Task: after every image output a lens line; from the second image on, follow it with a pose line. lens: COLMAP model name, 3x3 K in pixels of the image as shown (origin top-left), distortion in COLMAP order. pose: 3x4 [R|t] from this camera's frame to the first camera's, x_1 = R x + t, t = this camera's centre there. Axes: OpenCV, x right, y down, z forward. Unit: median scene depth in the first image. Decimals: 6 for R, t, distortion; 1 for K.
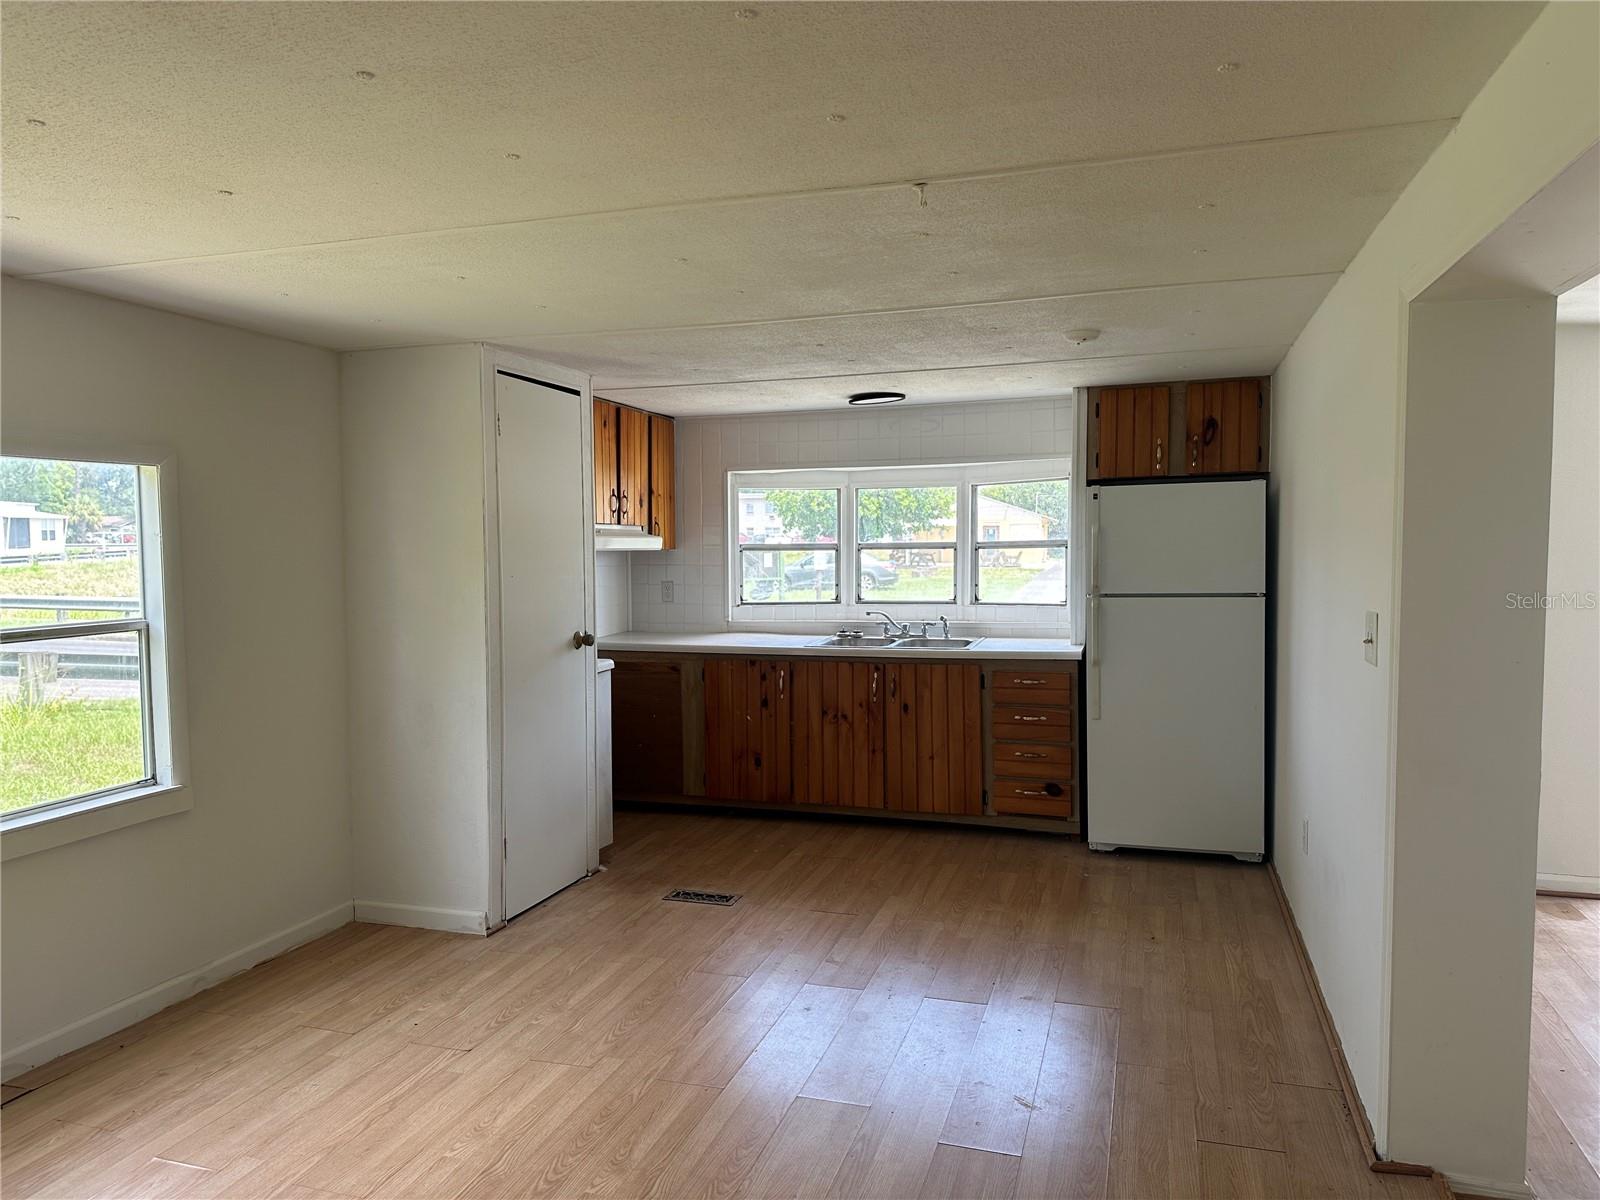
lens RADIAL K [[1135.2, 0, 800.0], [0, 1135.2, 593.4], [0, 0, 1]] dist [0.095960, -0.128552]
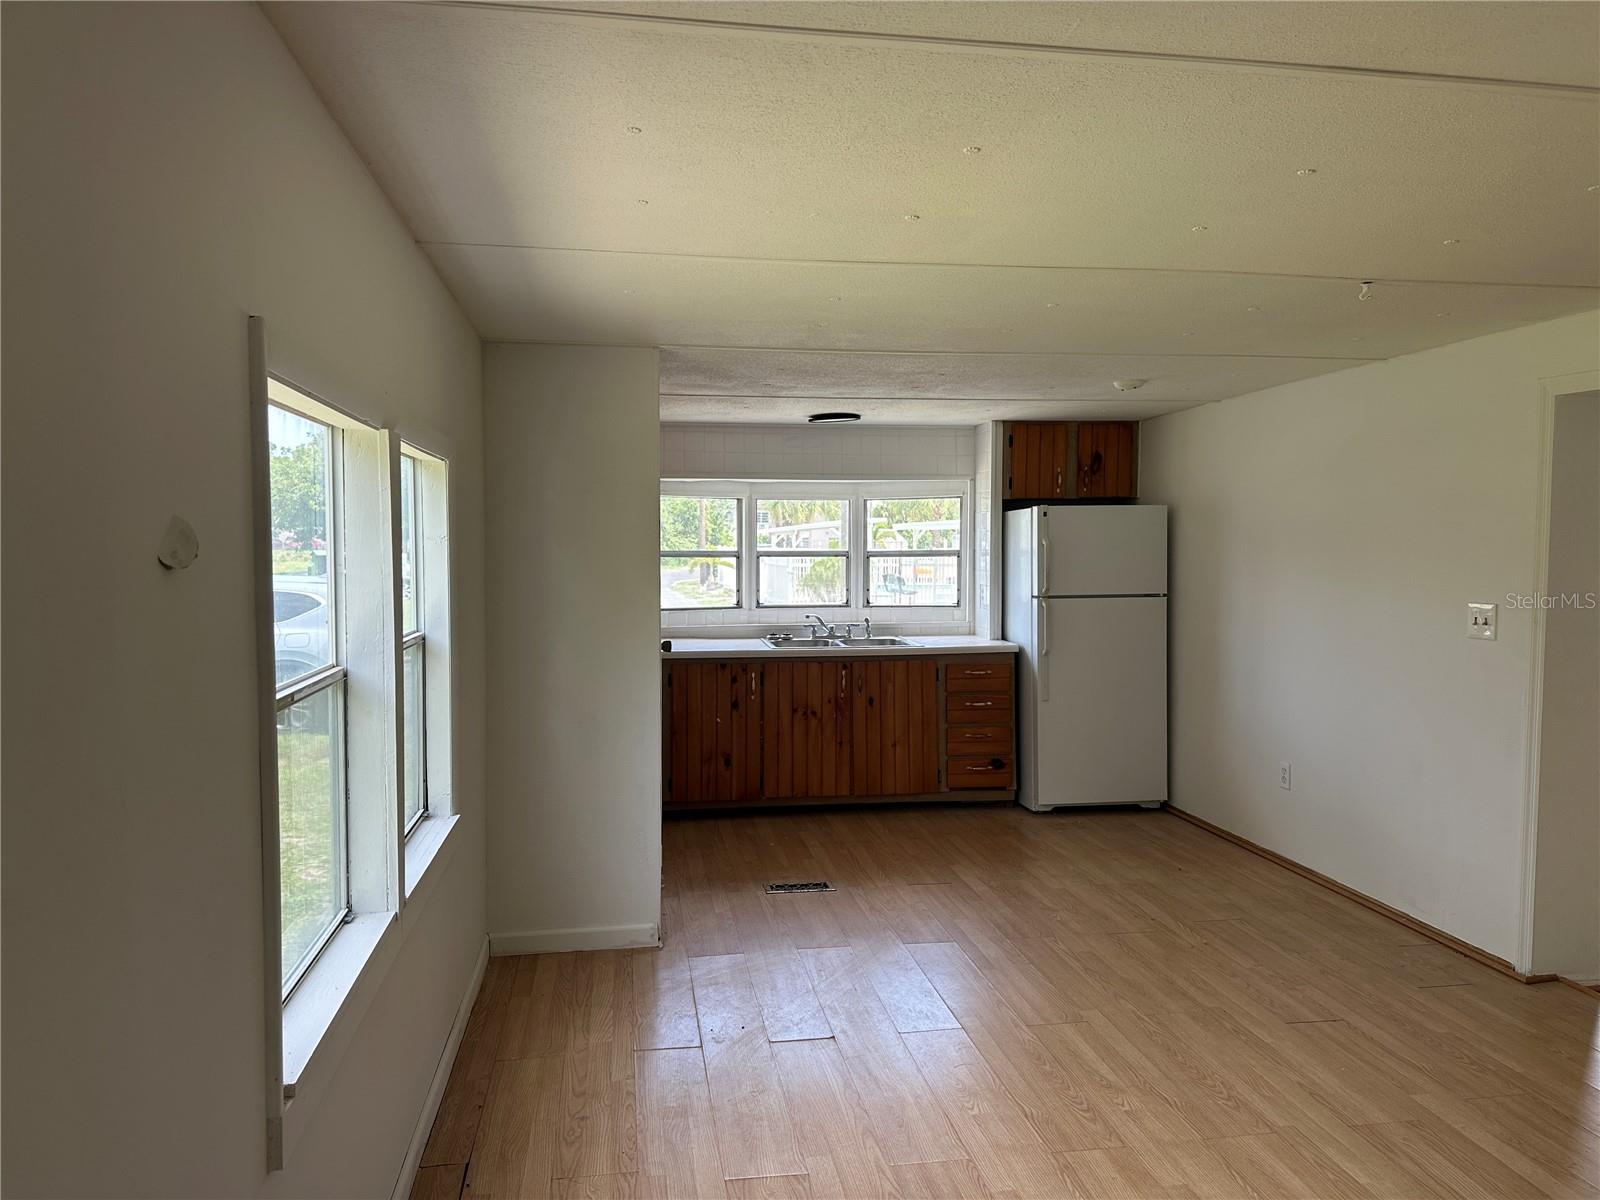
lens RADIAL K [[1135.2, 0, 800.0], [0, 1135.2, 593.4], [0, 0, 1]] dist [0.095960, -0.128552]
pose [[0.890446, -0.007933, 0.455019, -0.468869], [0.010787, 0.999935, -0.003675, -0.000513], [-0.454960, 0.008180, 0.890474, 0.051494]]
